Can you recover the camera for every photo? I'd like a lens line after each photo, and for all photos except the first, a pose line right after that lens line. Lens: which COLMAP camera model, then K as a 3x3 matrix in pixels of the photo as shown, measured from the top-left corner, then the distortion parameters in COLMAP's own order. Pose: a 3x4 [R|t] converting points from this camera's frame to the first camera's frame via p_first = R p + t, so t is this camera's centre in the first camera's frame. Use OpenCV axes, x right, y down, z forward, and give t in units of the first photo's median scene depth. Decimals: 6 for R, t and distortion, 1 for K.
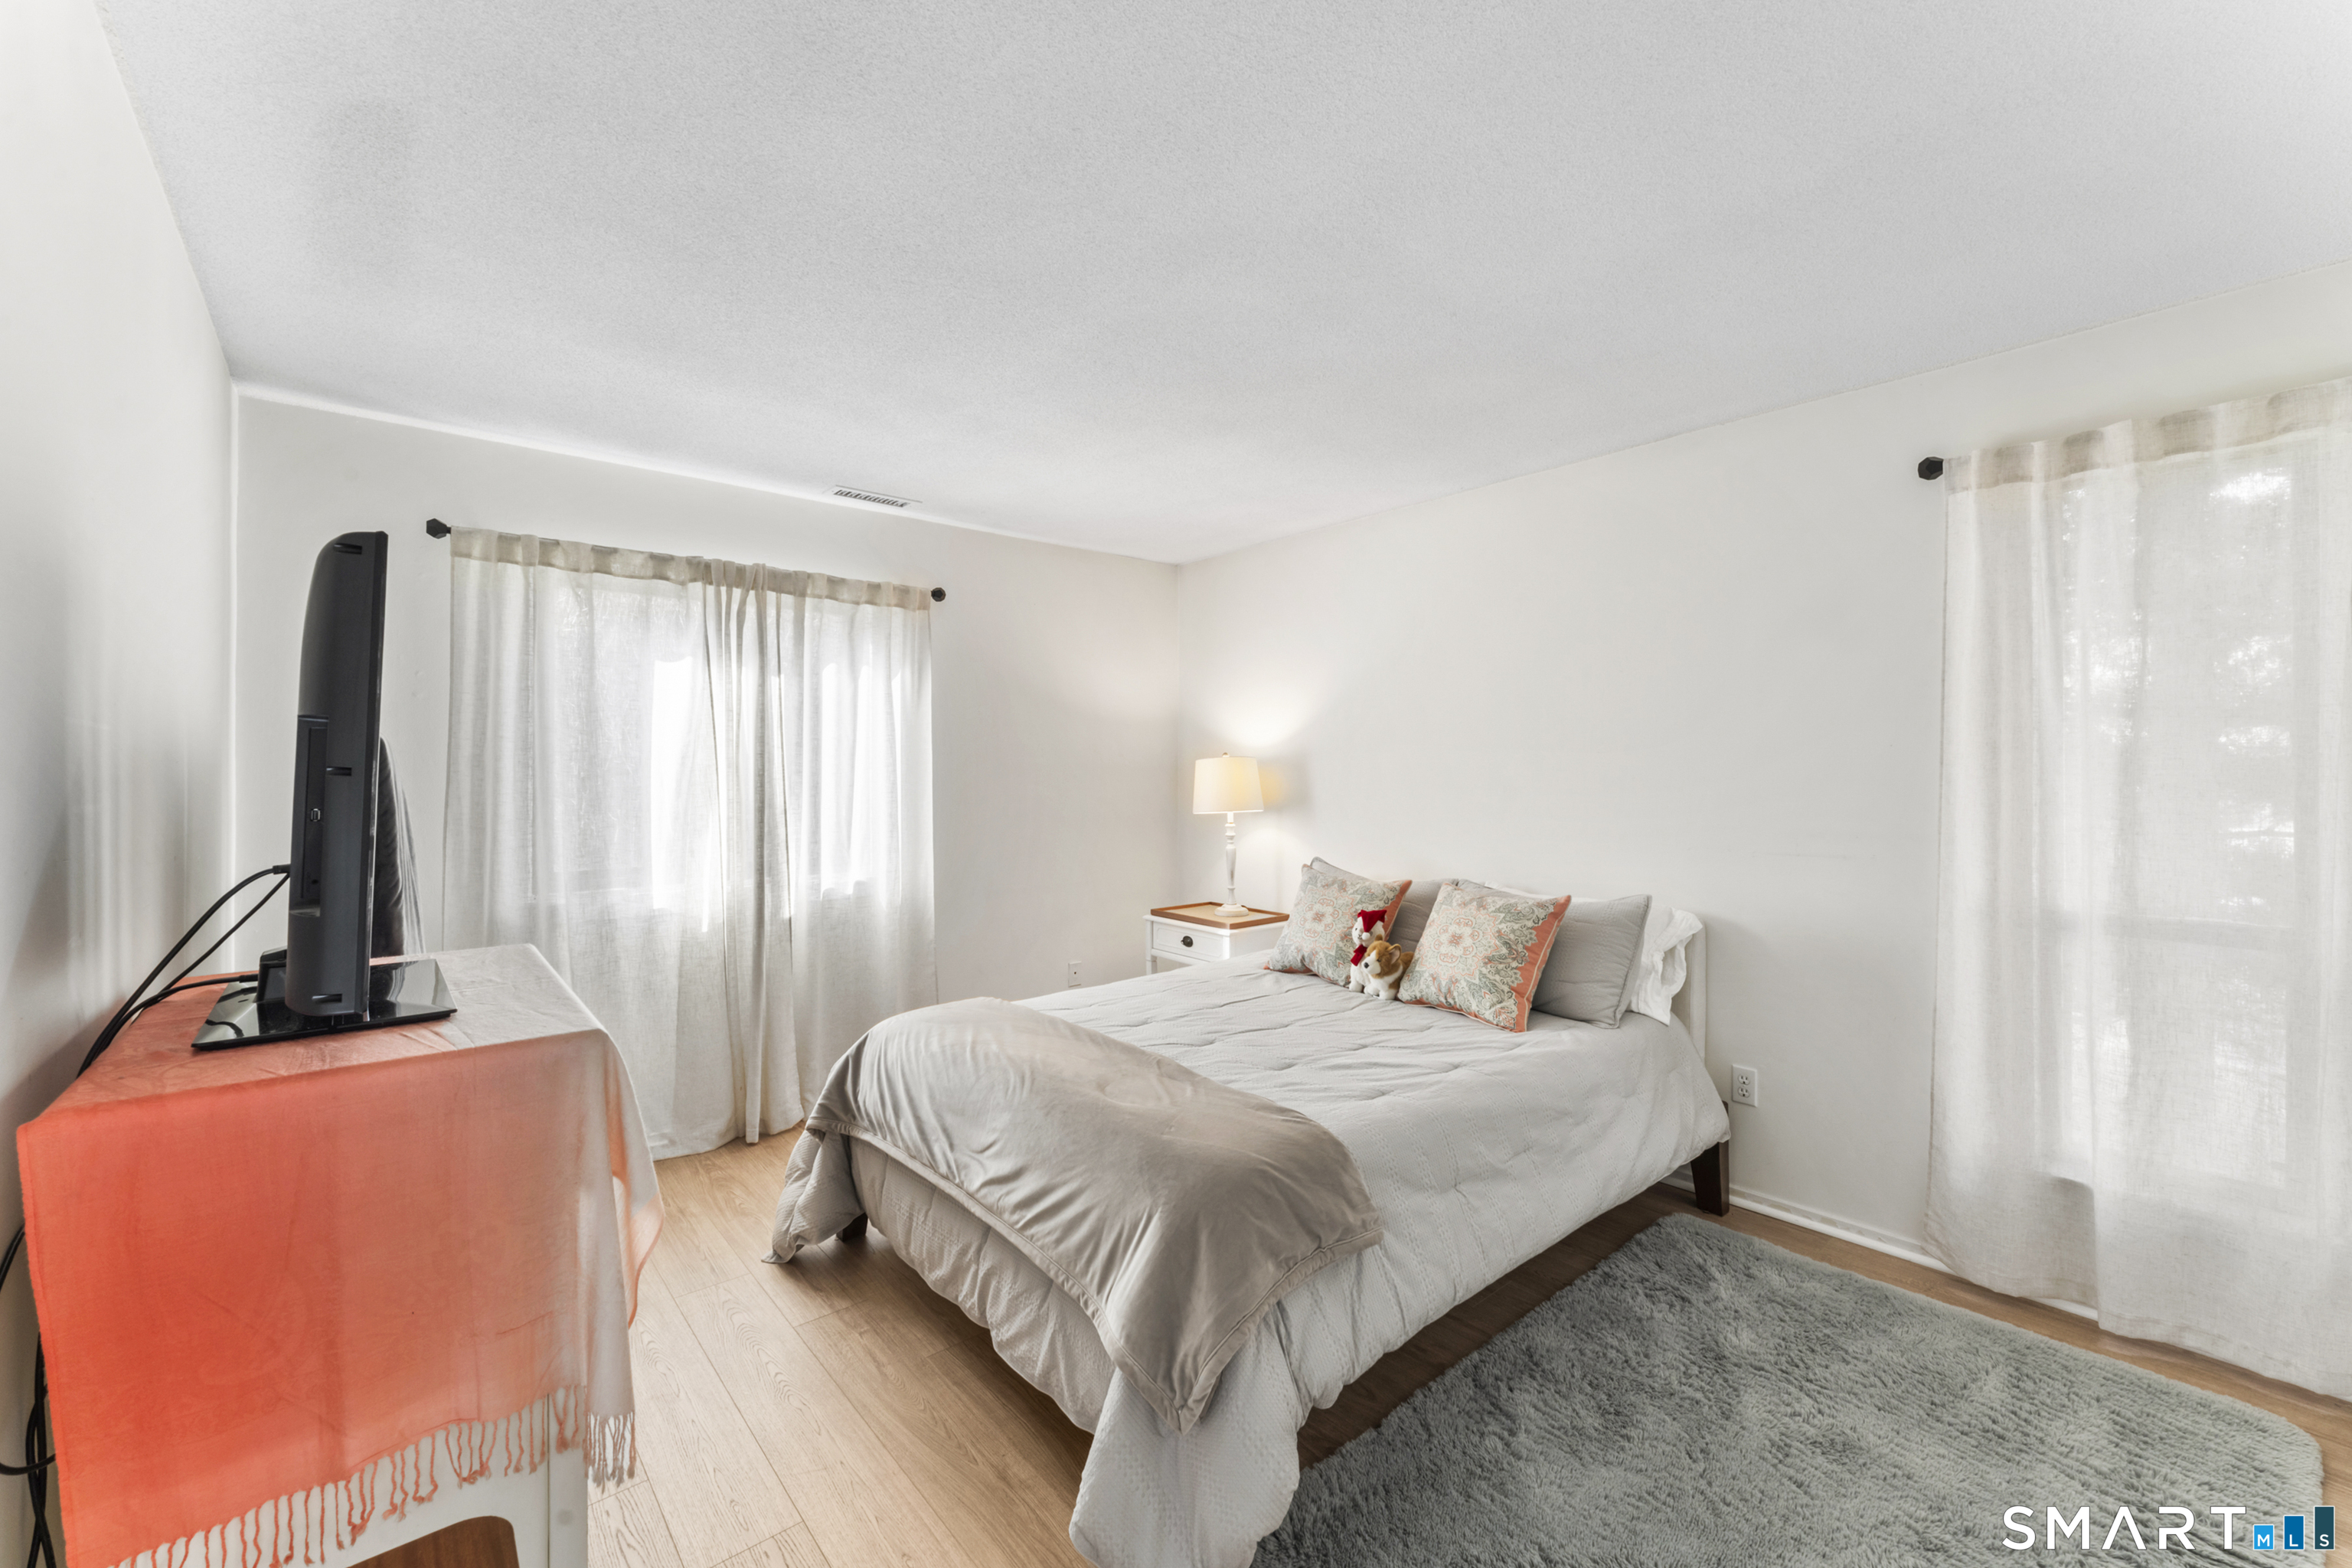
lens RADIAL K [[946.7, 0, 1175.1], [0, 946.7, 772.0], [0, 0, 1]] dist [-0.002743, 0.000615]
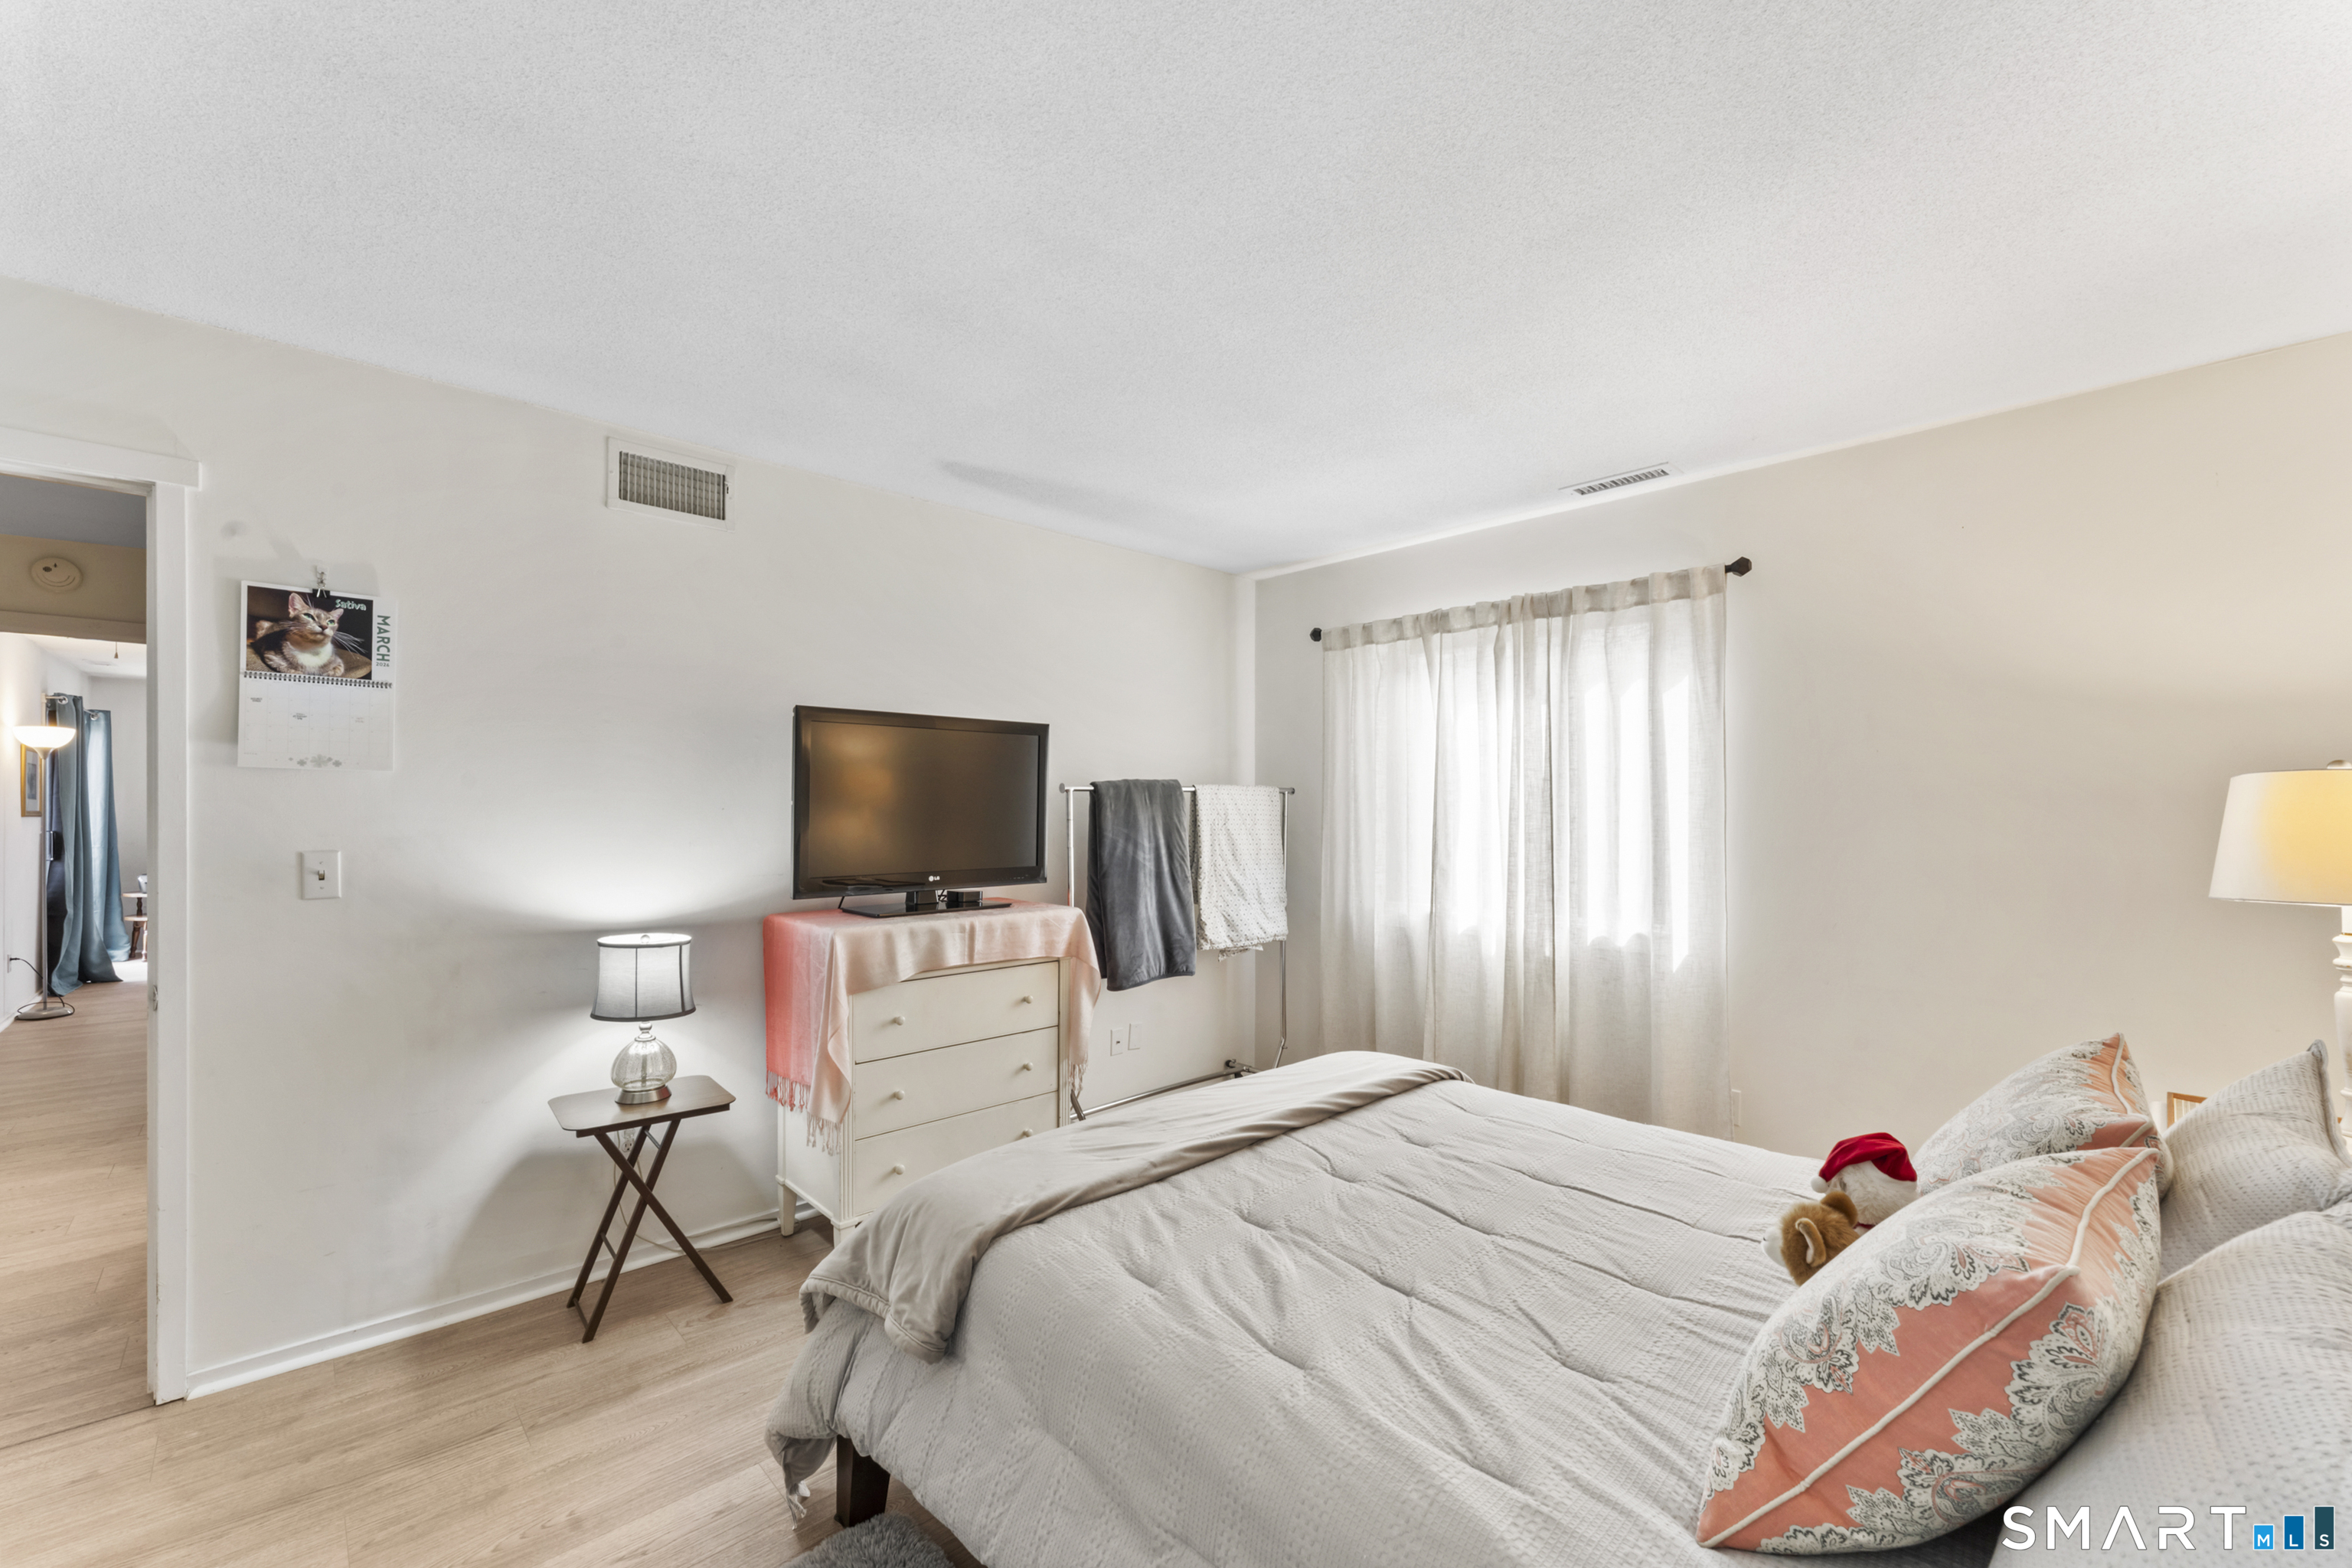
lens RADIAL K [[946.7, 0, 1165.7], [0, 946.7, 807.0], [0, 0, 1]] dist [-0.002743, 0.000615]
pose [[0.056252, 0.002542, -0.998413, 0.514725], [-0.007345, 0.999971, 0.002132, 0.002171], [0.998390, 0.007213, 0.056269, 0.566506]]
